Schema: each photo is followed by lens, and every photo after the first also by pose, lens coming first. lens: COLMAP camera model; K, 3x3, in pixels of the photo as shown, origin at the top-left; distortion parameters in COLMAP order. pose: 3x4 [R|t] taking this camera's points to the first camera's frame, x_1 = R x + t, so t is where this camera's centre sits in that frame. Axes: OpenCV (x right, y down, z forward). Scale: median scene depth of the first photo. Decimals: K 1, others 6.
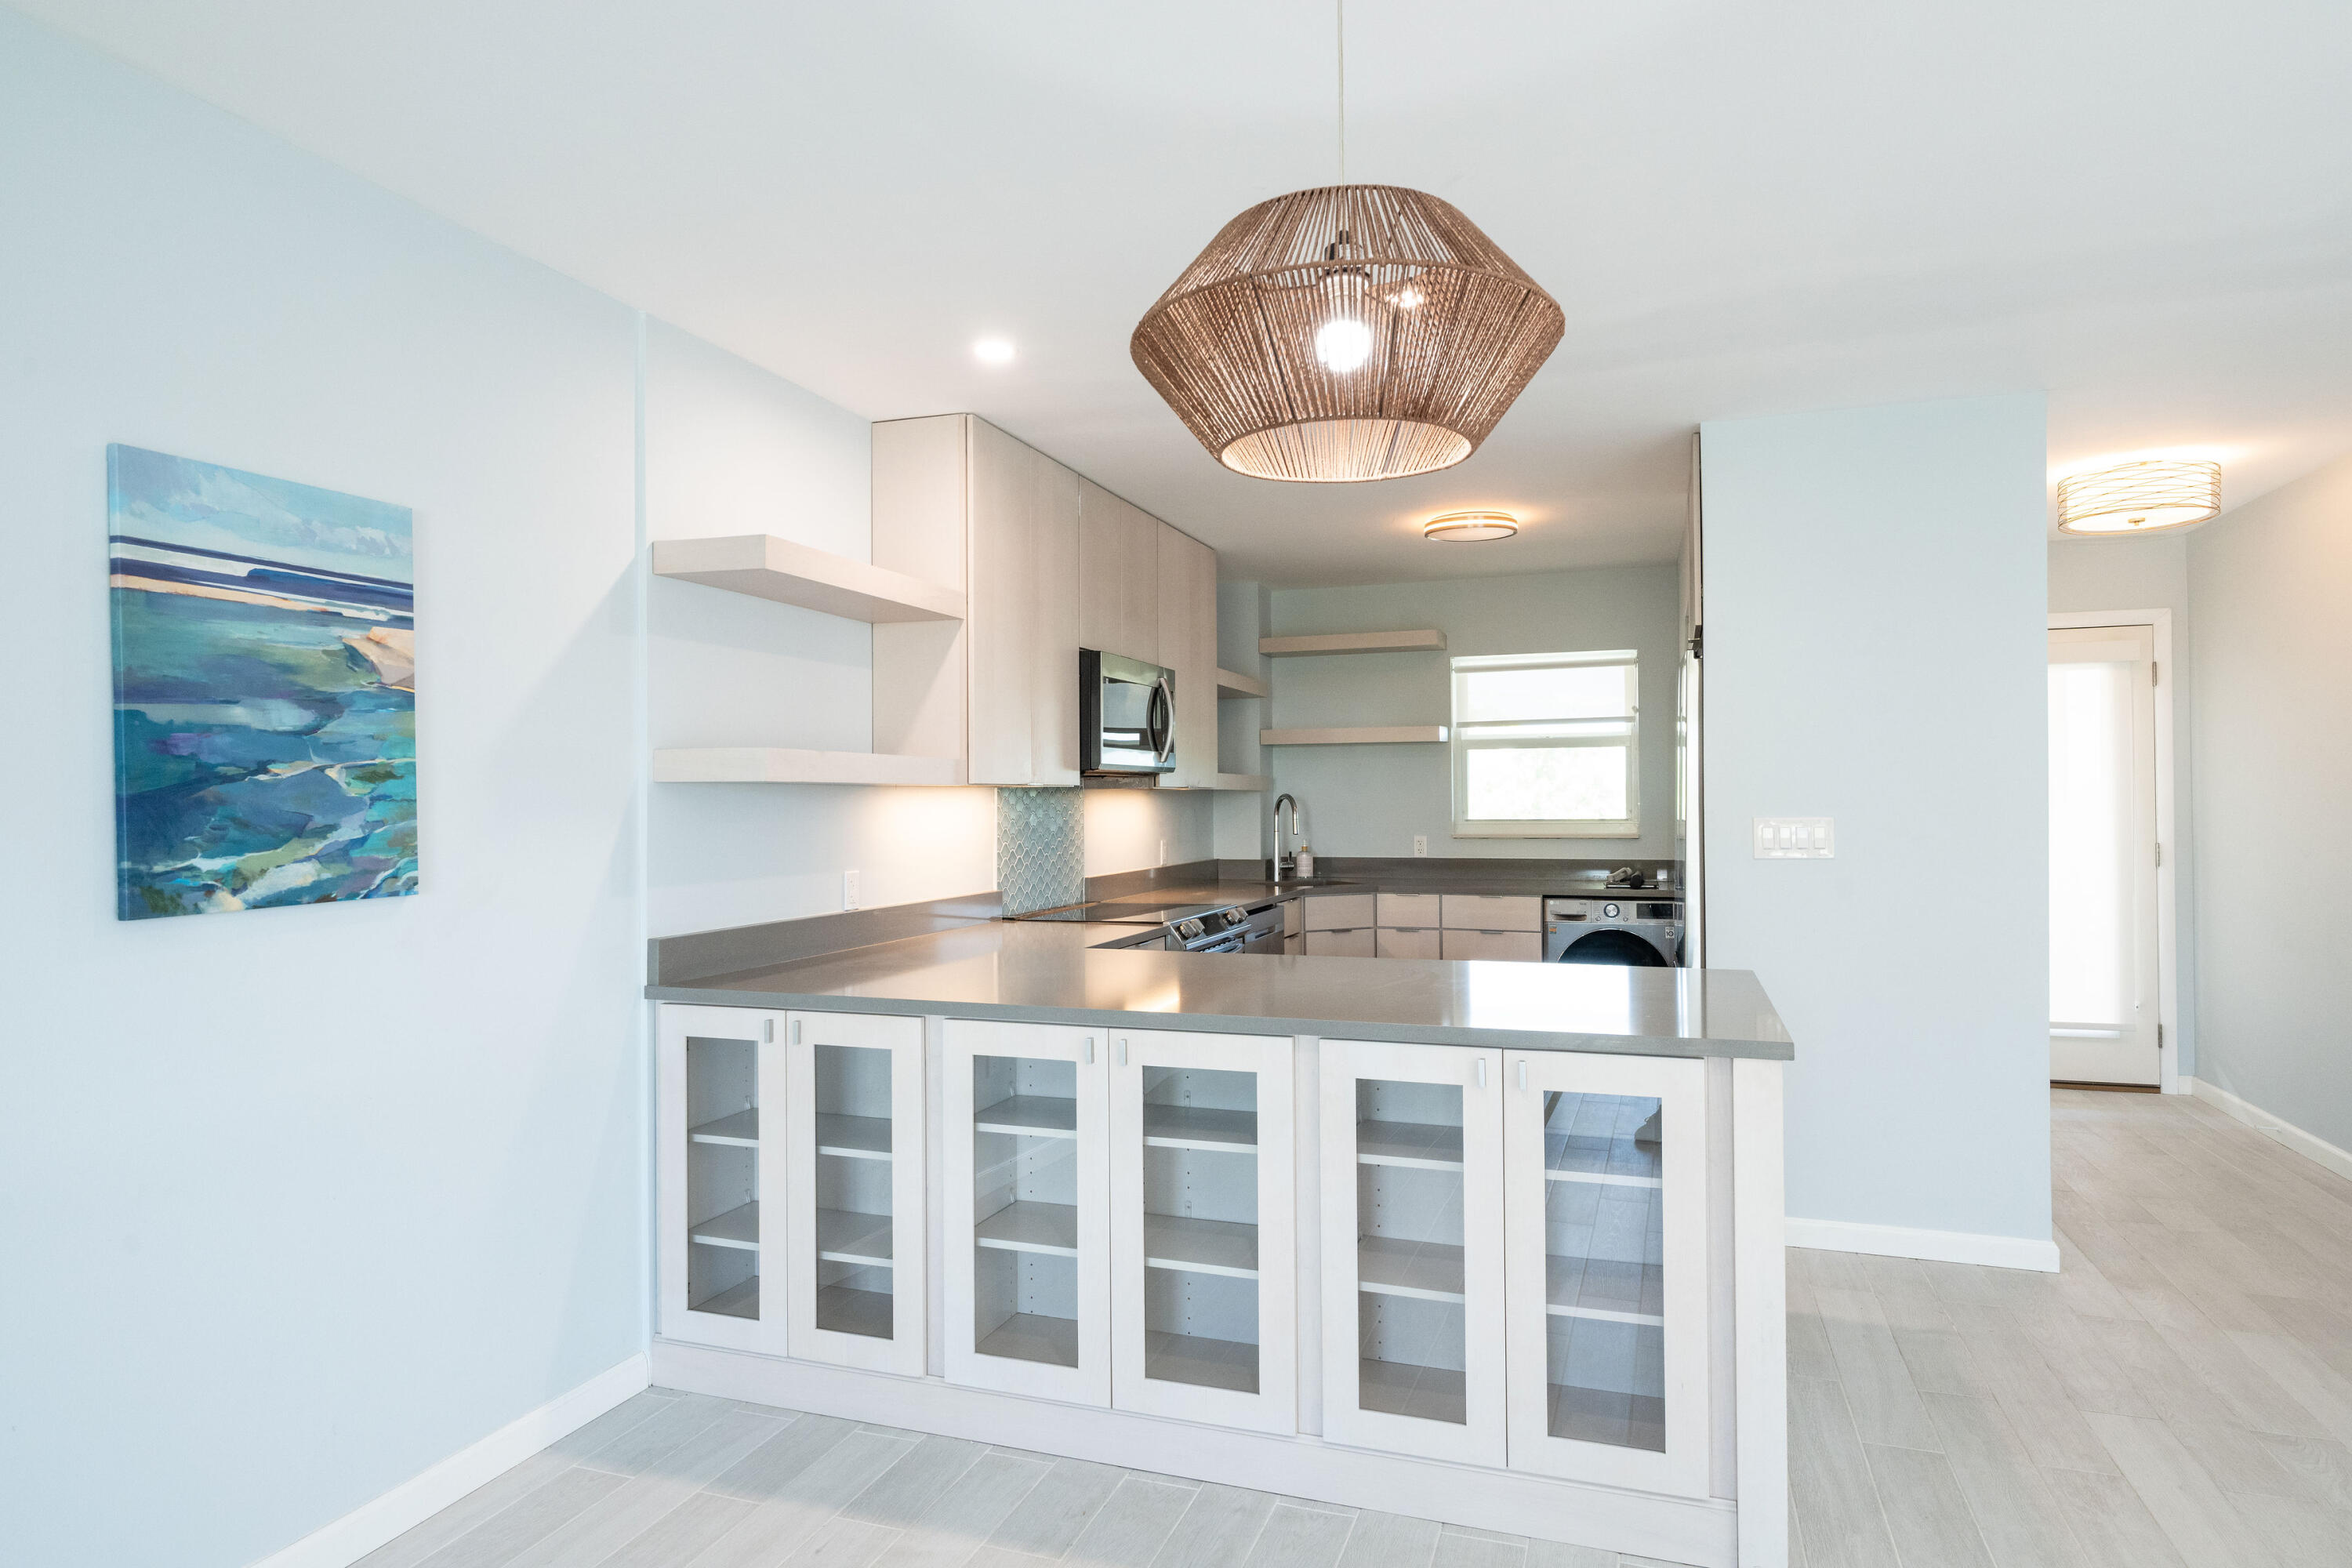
lens RADIAL K [[1340.9, 0, 1176.0], [0, 1340.9, 784.0], [0, 0, 1]] dist [0.000086, -0.000003]
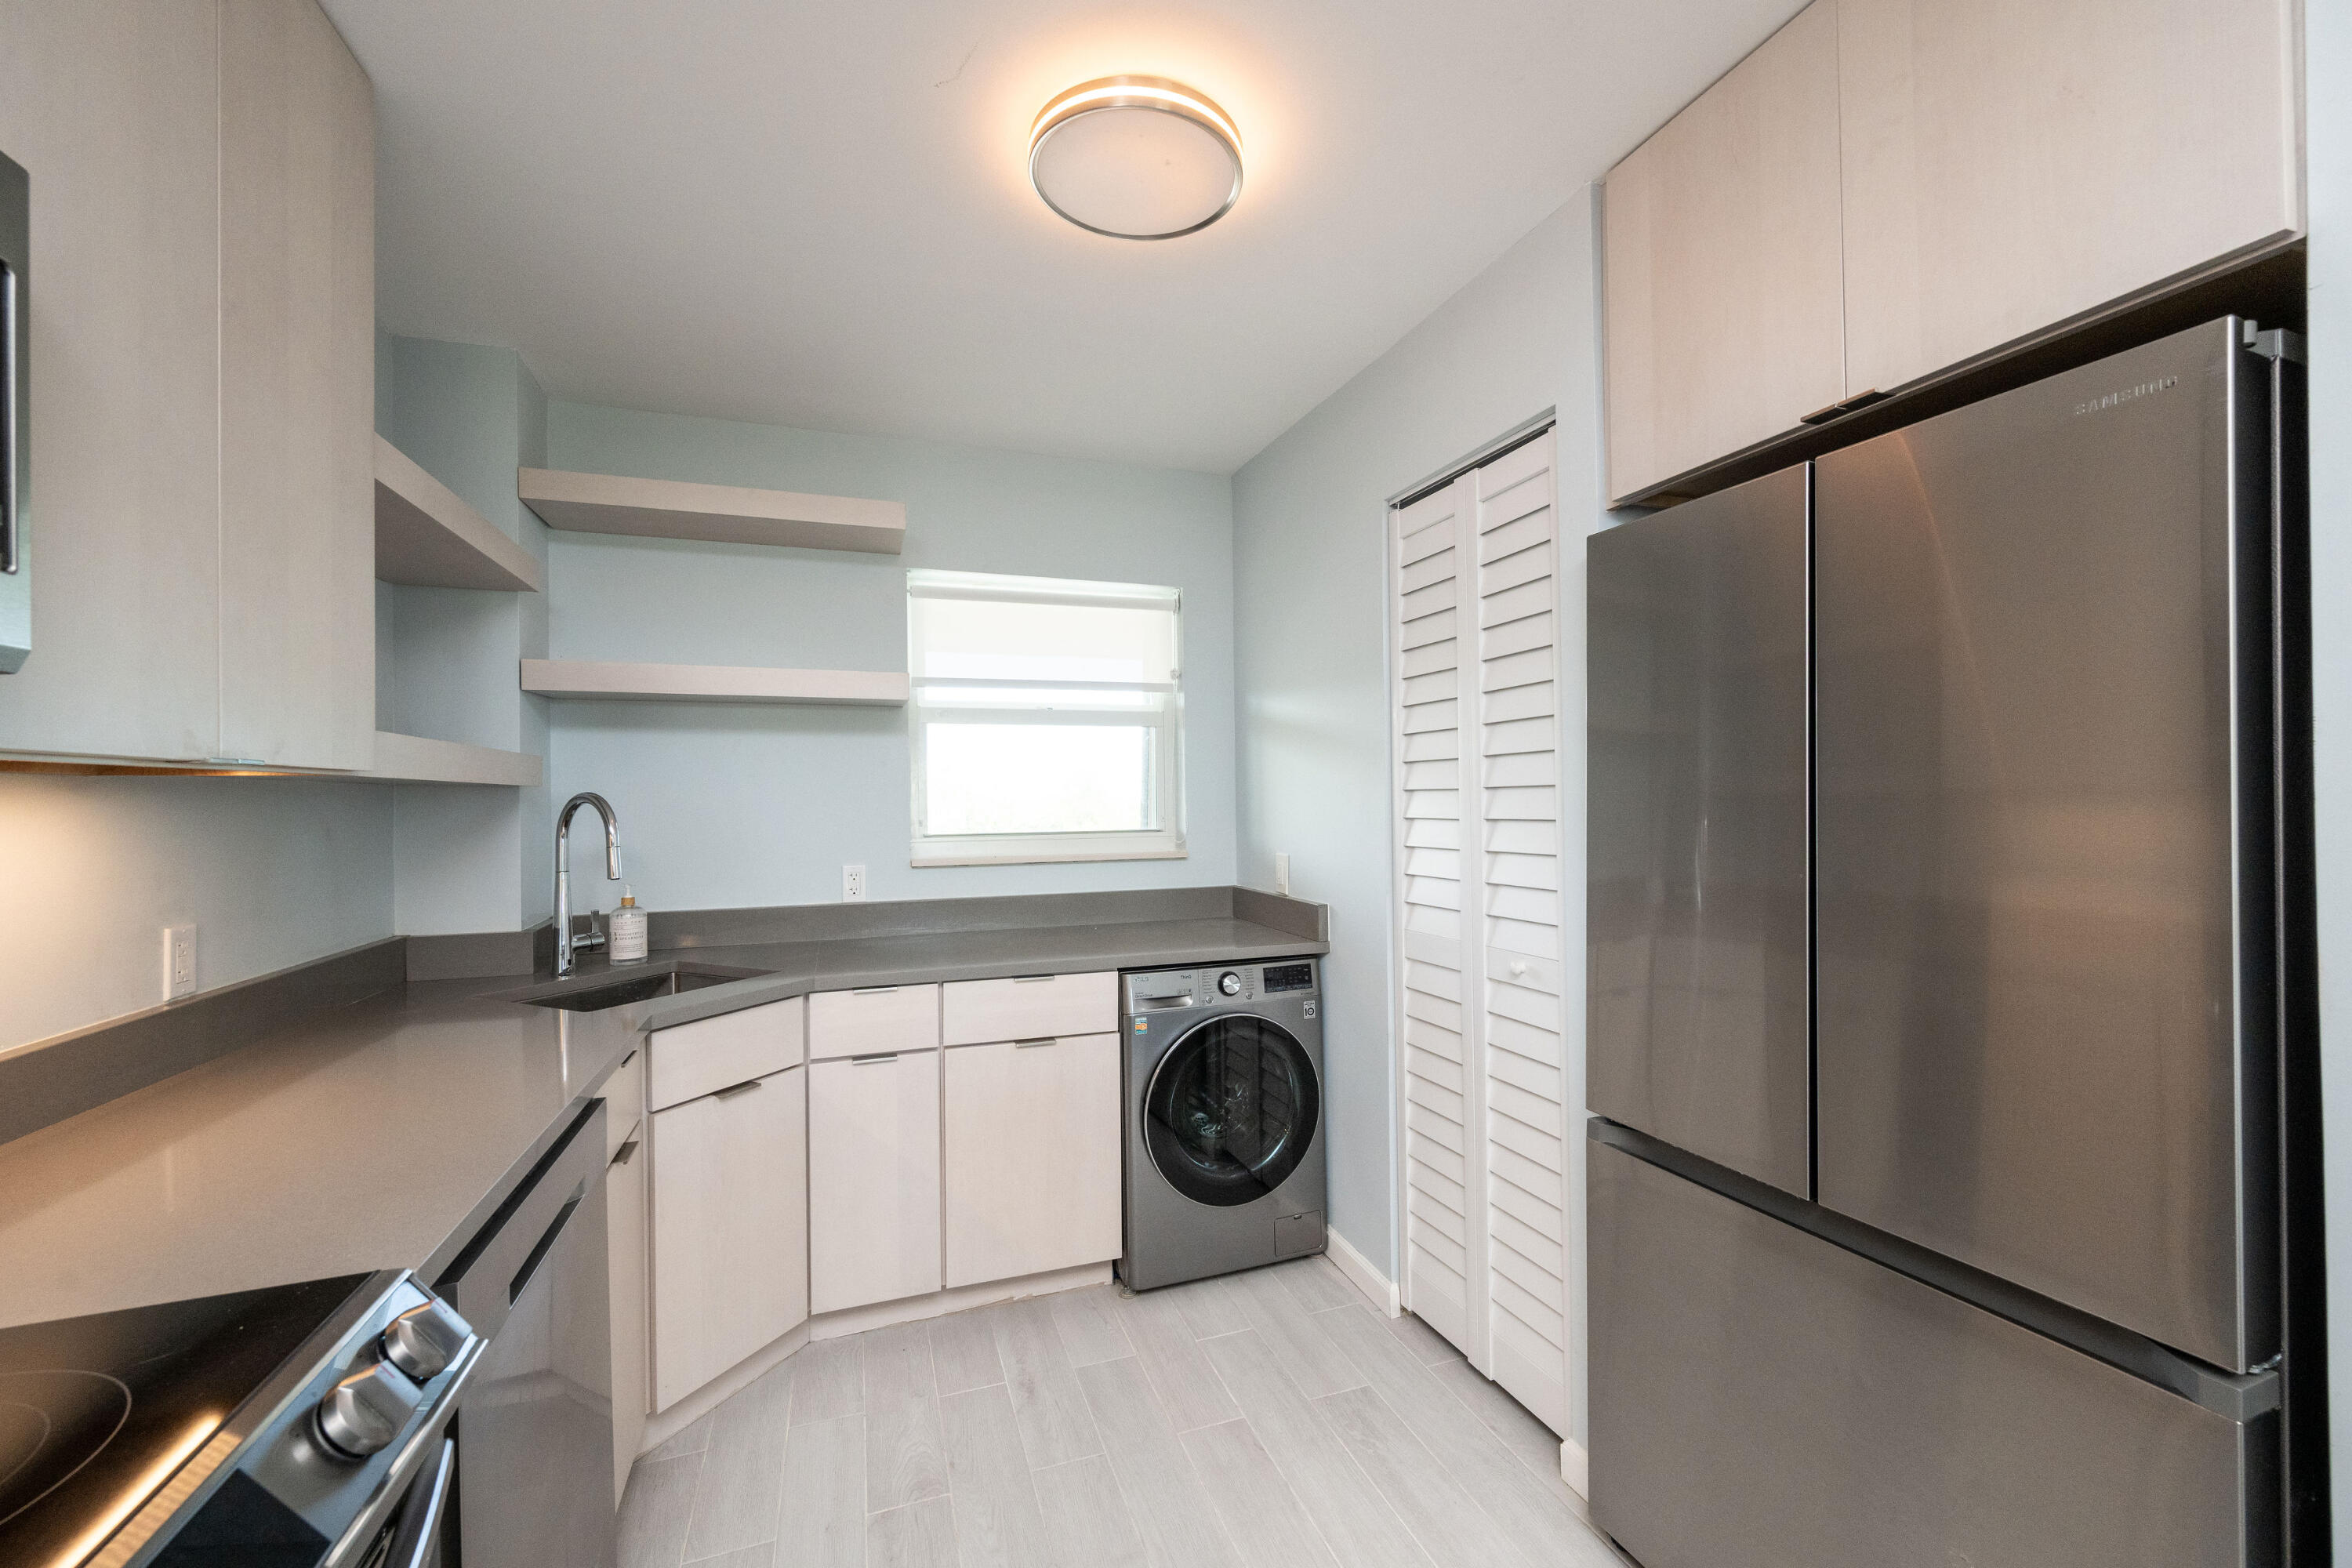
lens RADIAL K [[913.8, 0, 1167.5], [0, 913.8, 792.0], [0, 0, 1]] dist [-0.000374, 0.000073]
pose [[0.773908, 0.003428, 0.633288, 0.036087], [-0.002843, 0.999994, -0.001939, 0.007523], [-0.633291, -0.000300, 0.773913, 0.619154]]
